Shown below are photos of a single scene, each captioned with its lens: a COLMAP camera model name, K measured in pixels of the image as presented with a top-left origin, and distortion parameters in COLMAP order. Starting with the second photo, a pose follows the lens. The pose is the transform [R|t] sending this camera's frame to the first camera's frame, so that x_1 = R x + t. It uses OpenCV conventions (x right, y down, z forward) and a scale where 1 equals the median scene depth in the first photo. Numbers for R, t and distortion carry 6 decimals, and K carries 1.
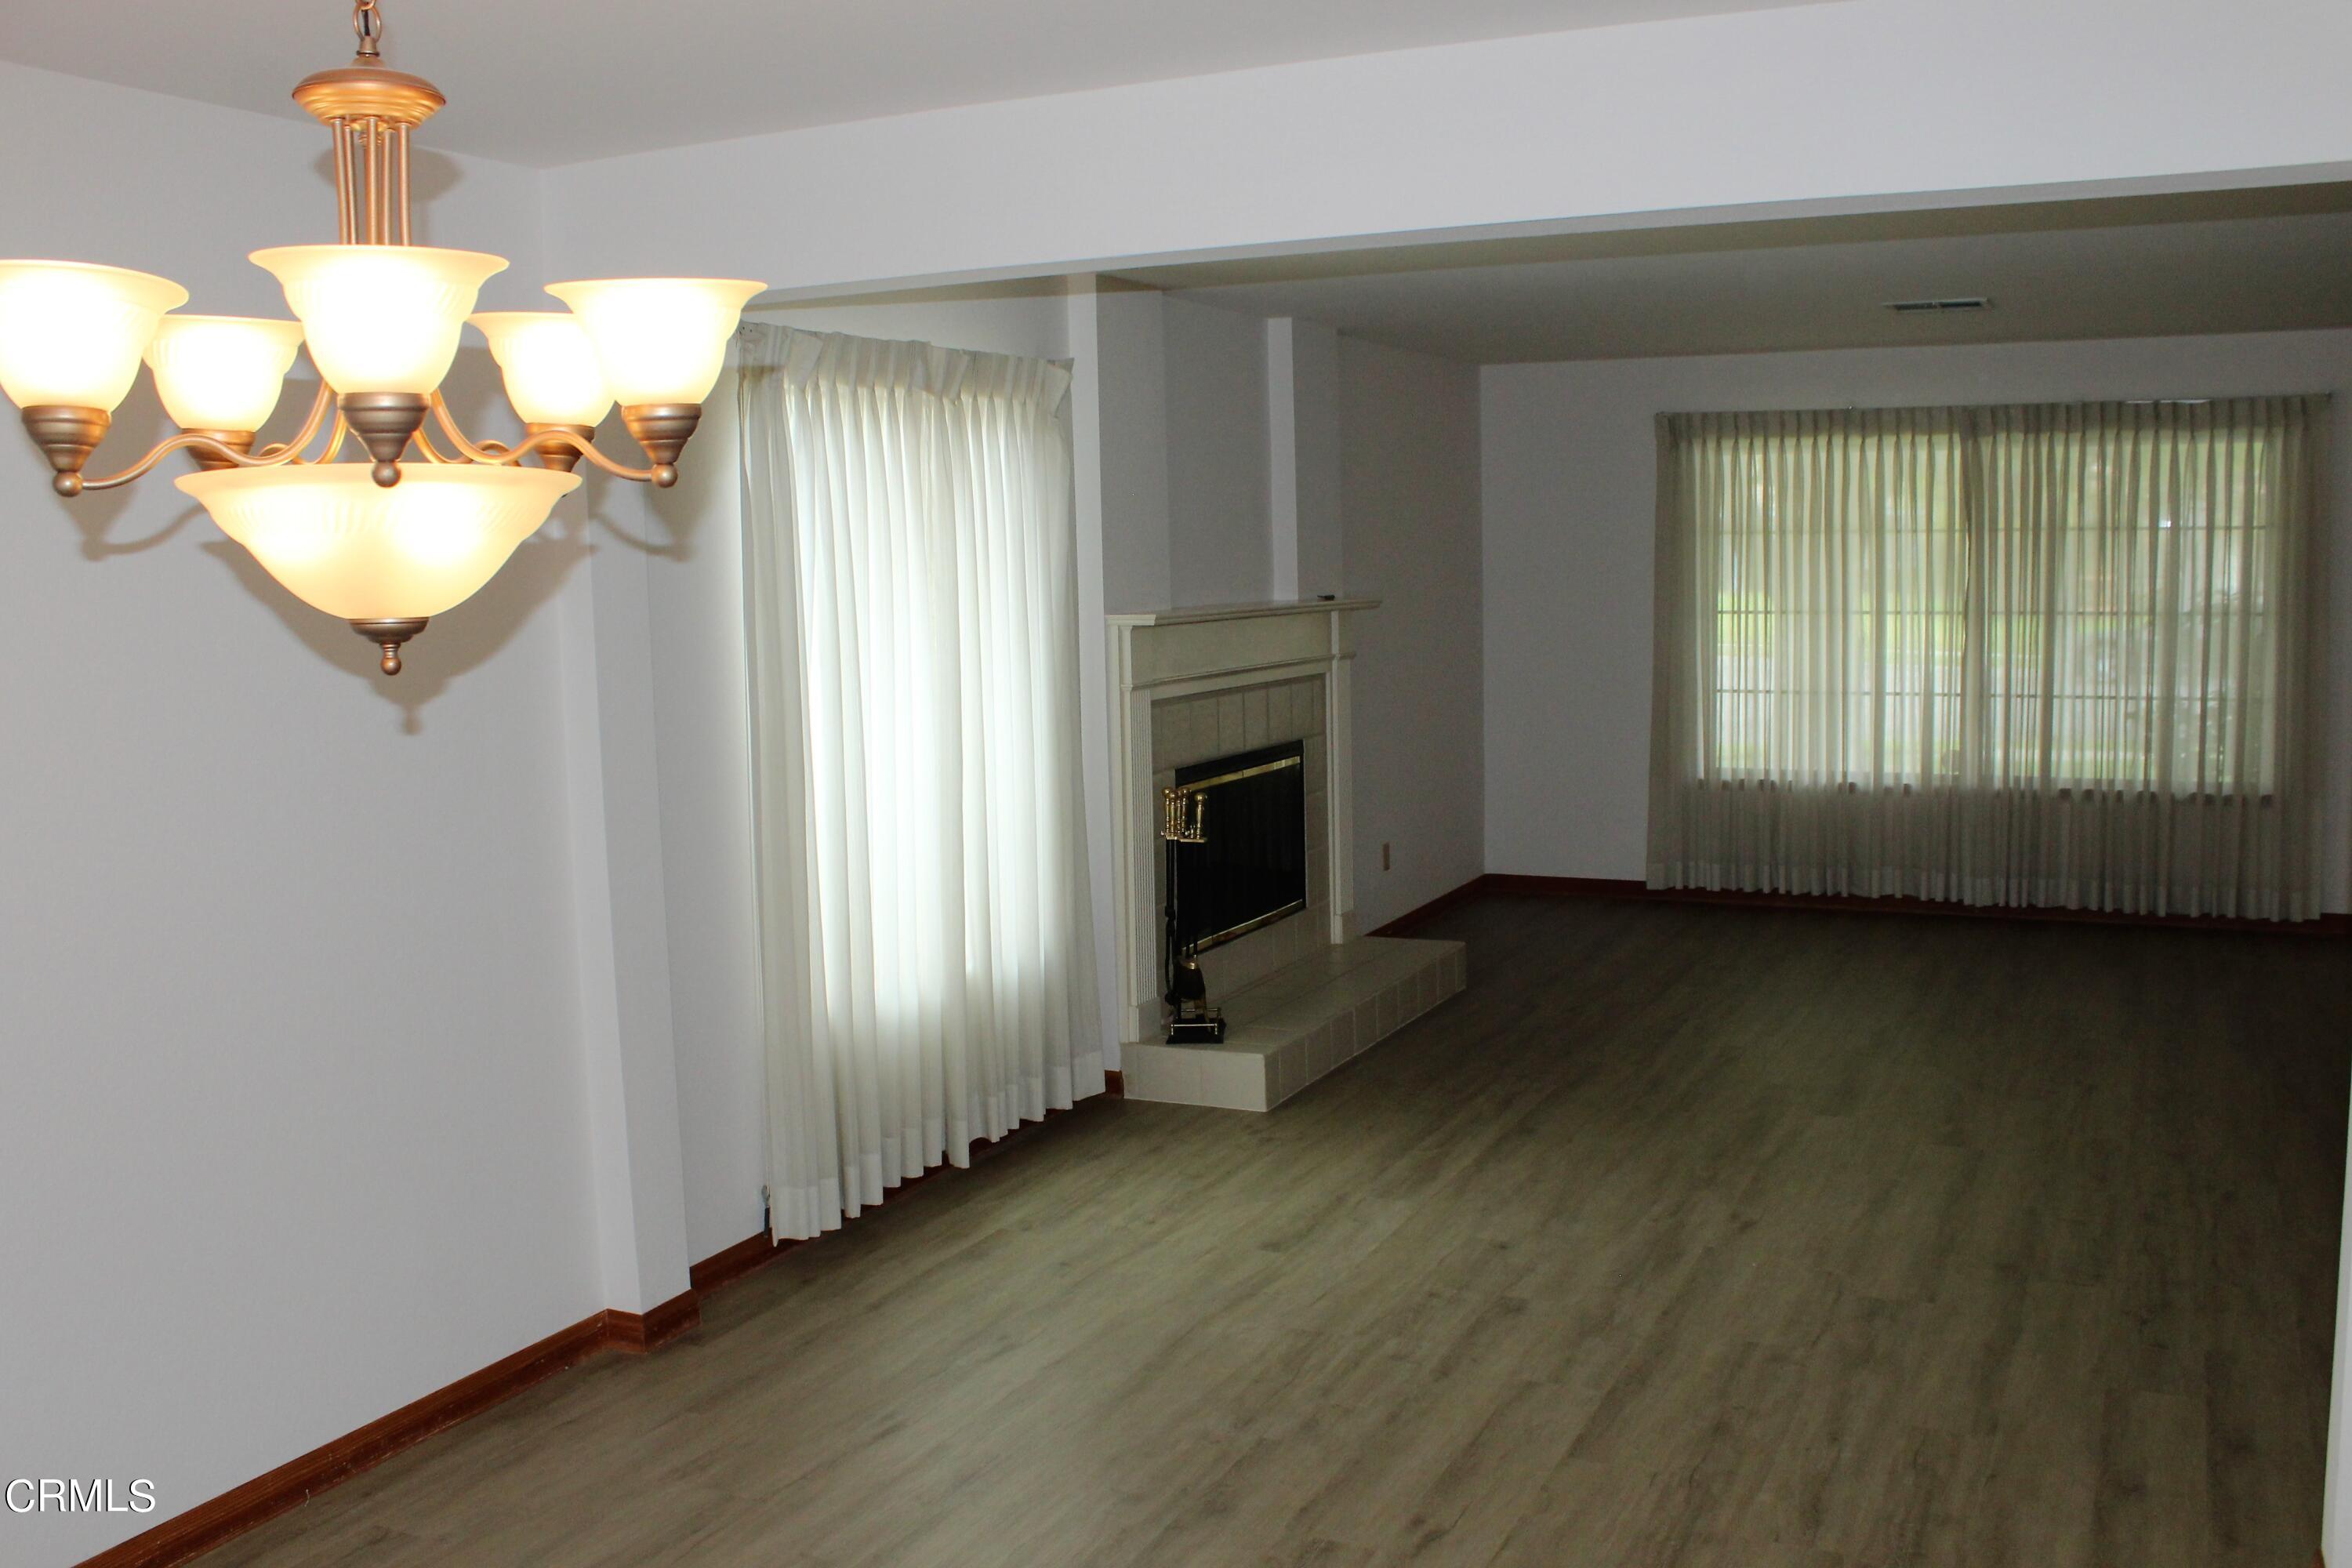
lens RADIAL K [[2172.0, 0, 1176.0], [0, 2172.0, 784.0], [0, 0, 1]] dist [-0.177420, 0.161815]
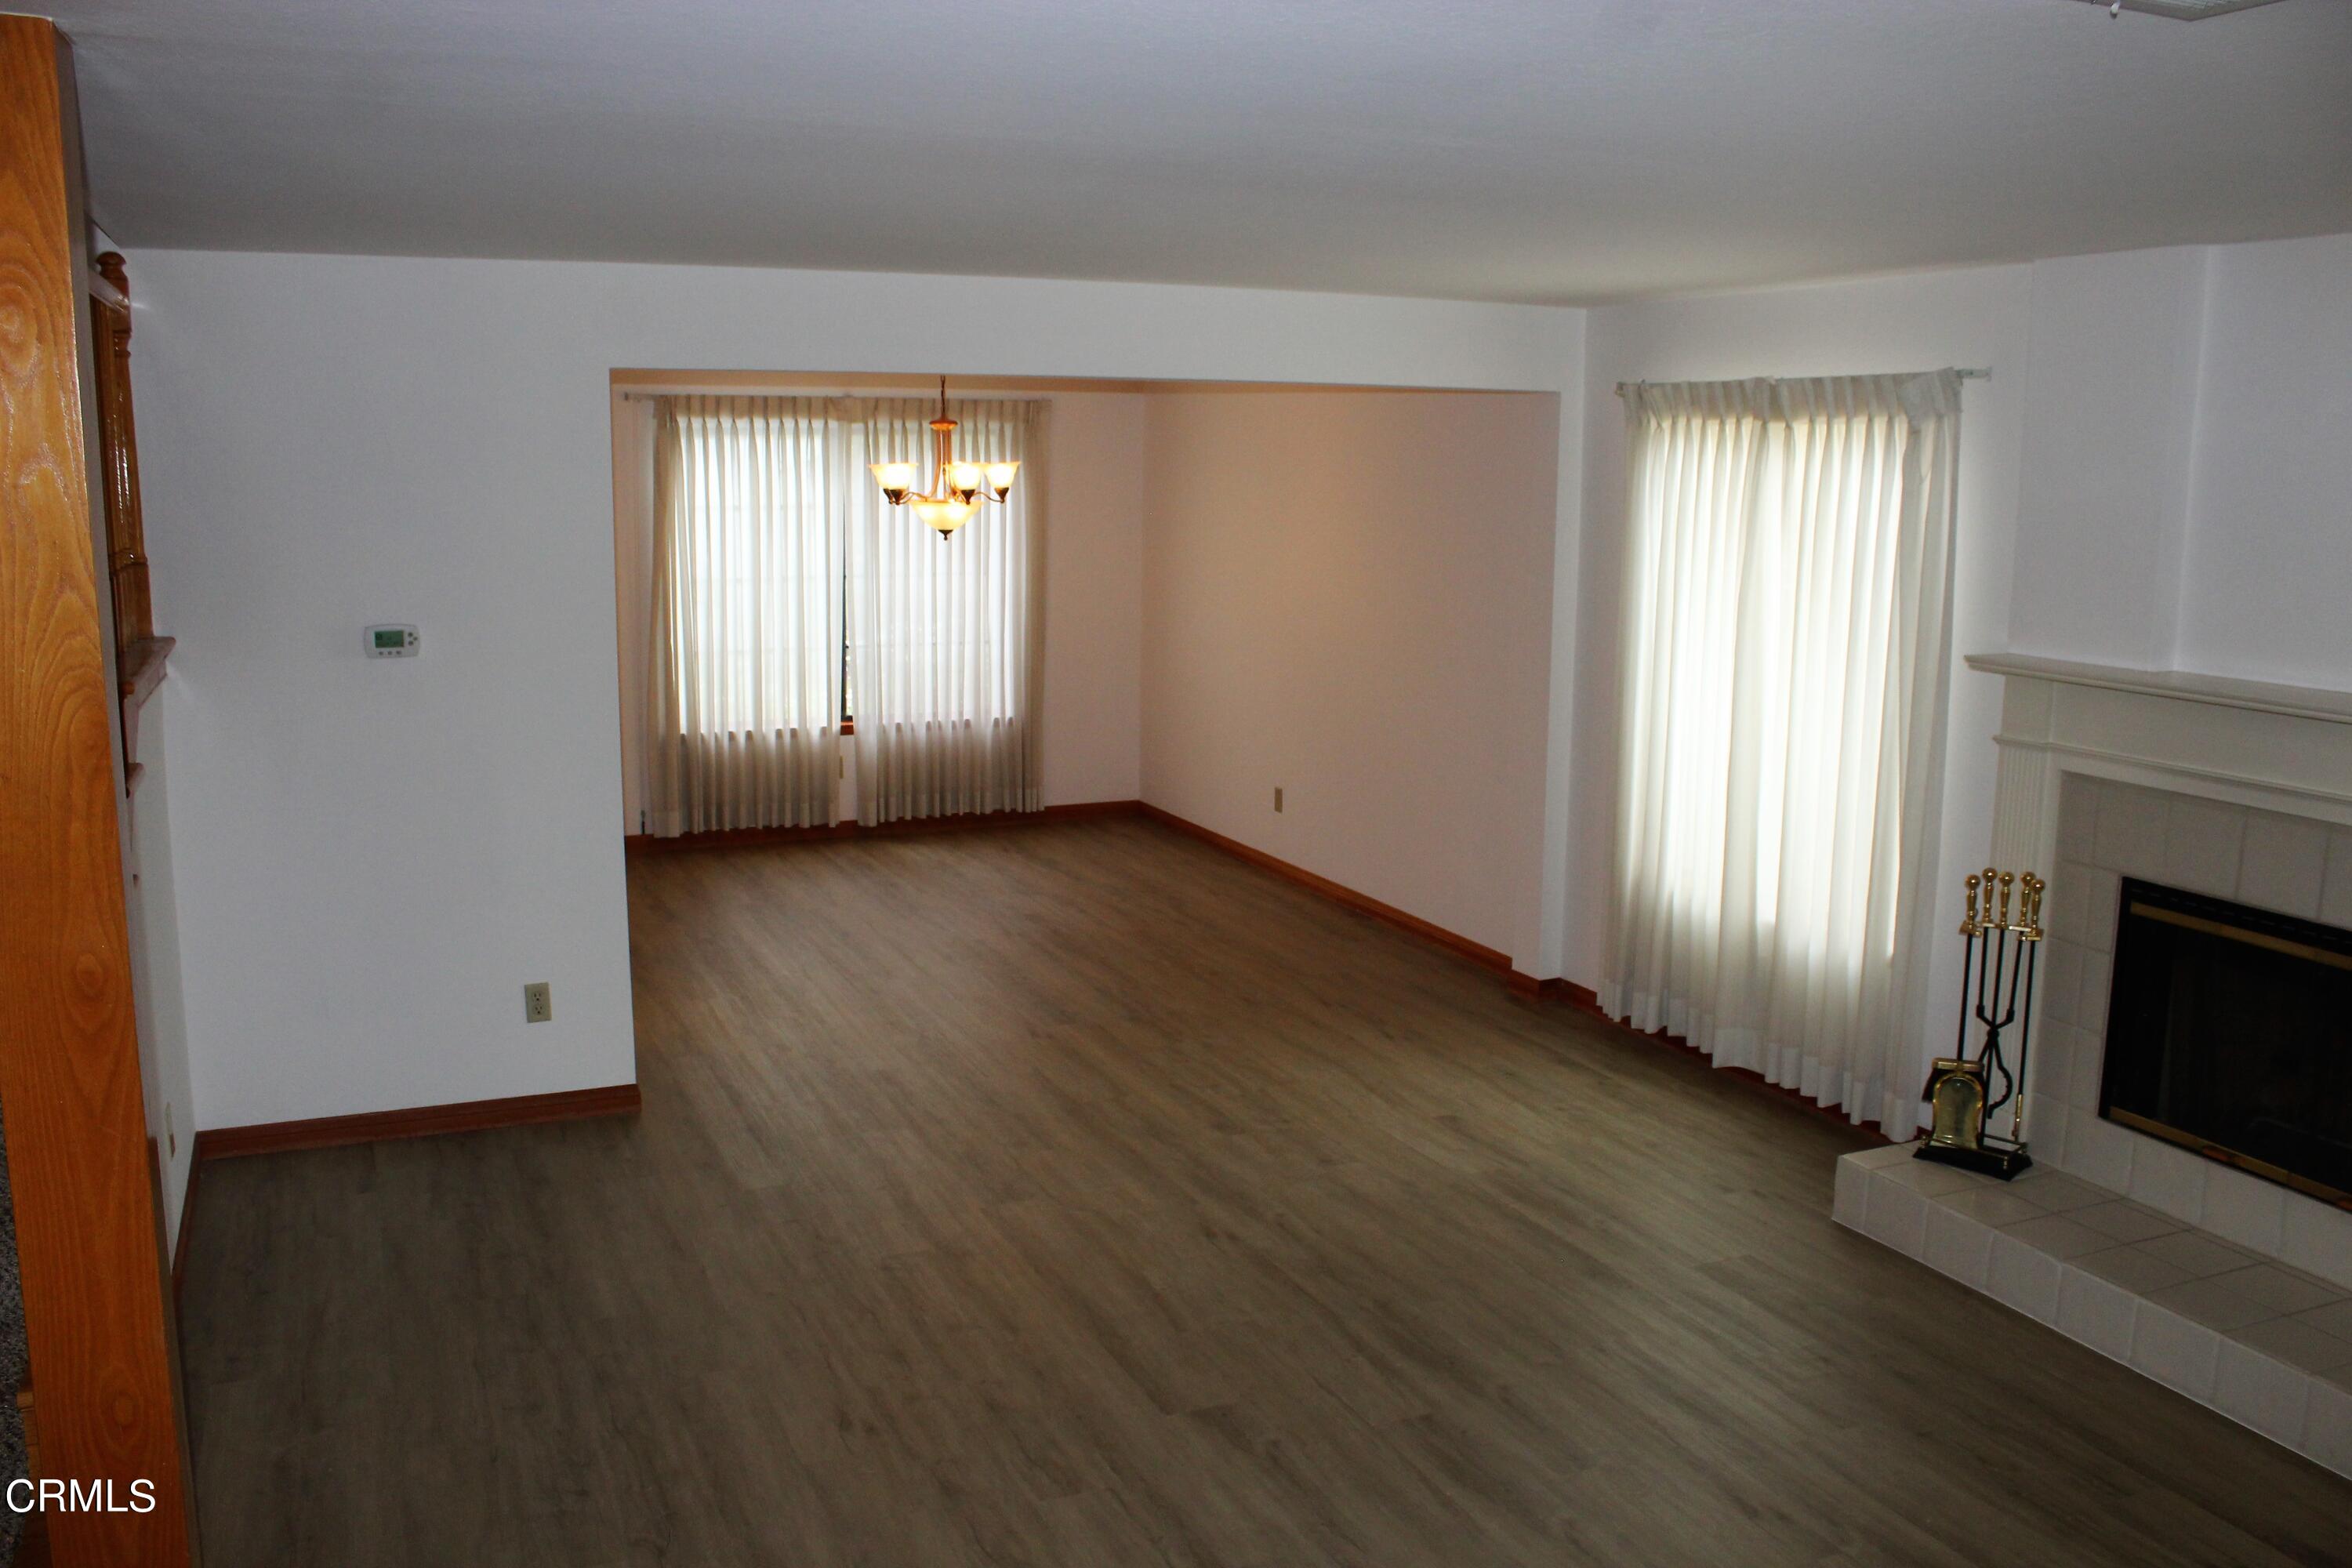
lens RADIAL K [[1947.0, 0, 1176.0], [0, 1947.0, 784.0], [0, 0, 1]] dist [-0.160717, 0.108541]
pose [[-0.654724, 0.140634, -0.742670, 1.001954], [-0.078602, 0.964545, 0.251943, -0.253855], [0.751770, 0.223329, -0.620456, 1.611189]]
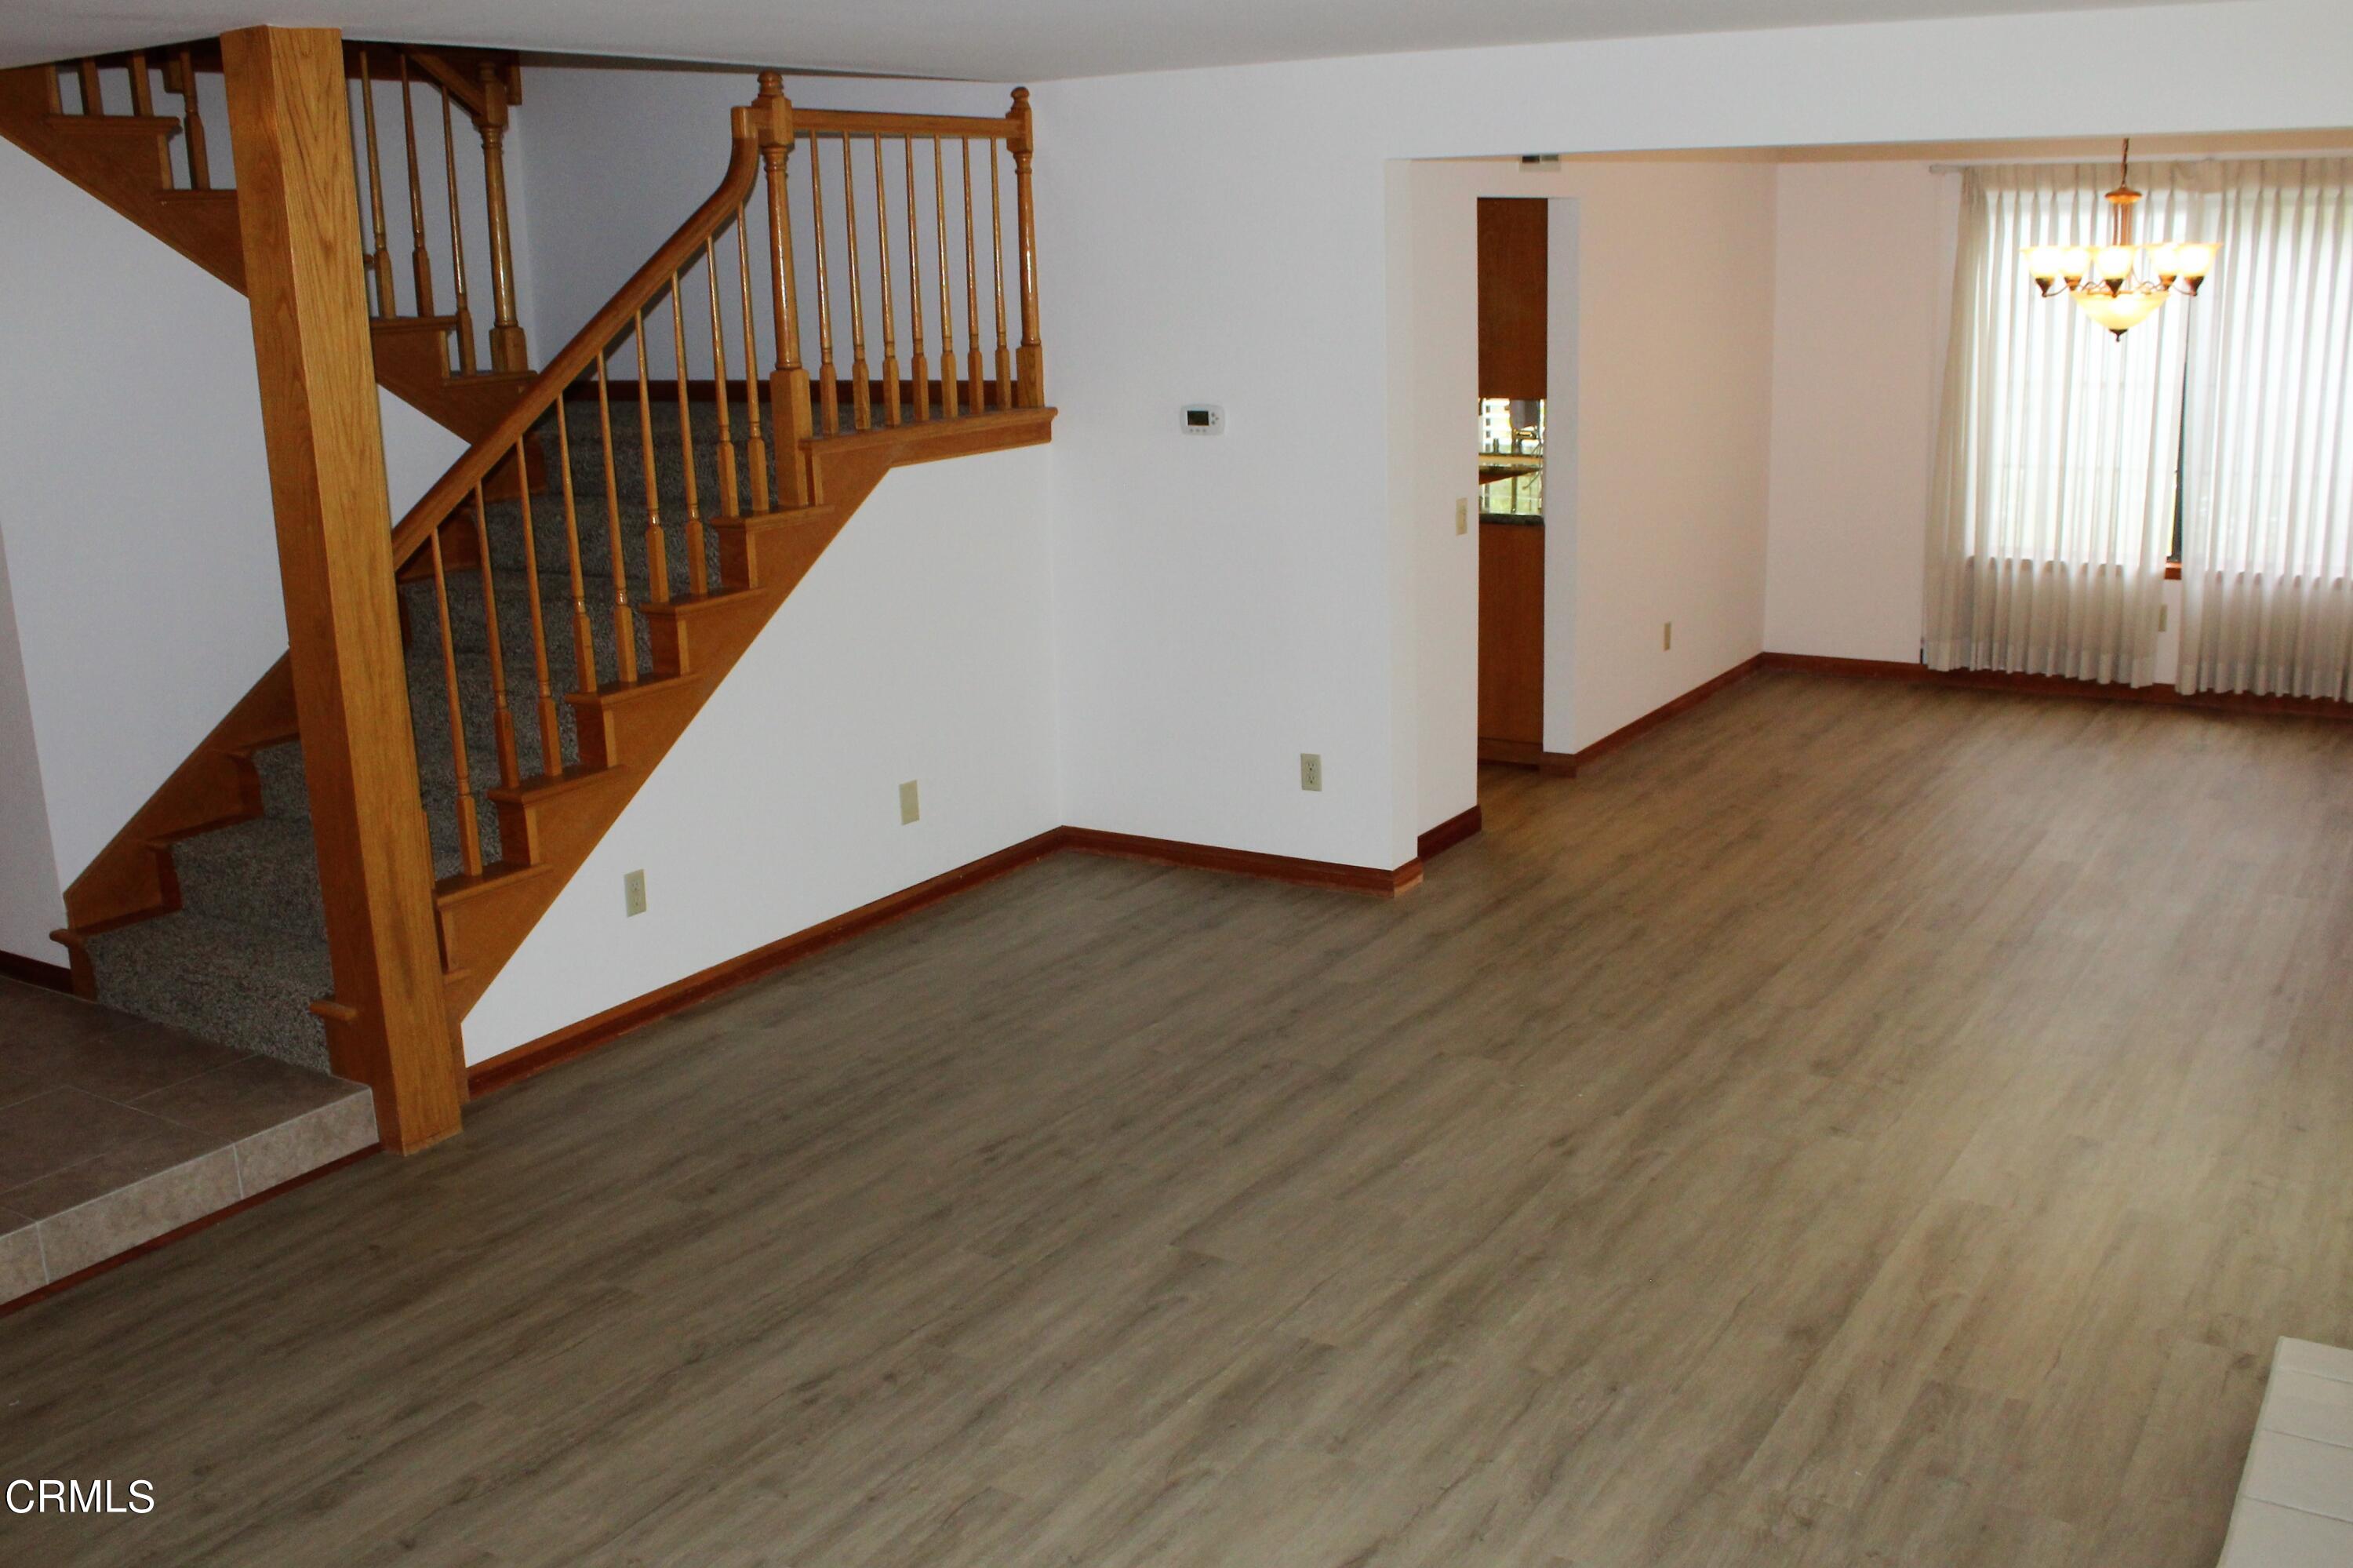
lens RADIAL K [[2173.0, 0, 1176.5], [0, 2173.0, 784.0], [0, 0, 1]] dist [-0.177420, 0.161815]
pose [[-0.990778, 0.020007, 0.134011, 0.322242], [0.065356, 0.936945, 0.343313, -0.276403], [-0.118693, 0.348905, -0.929611, 1.924059]]
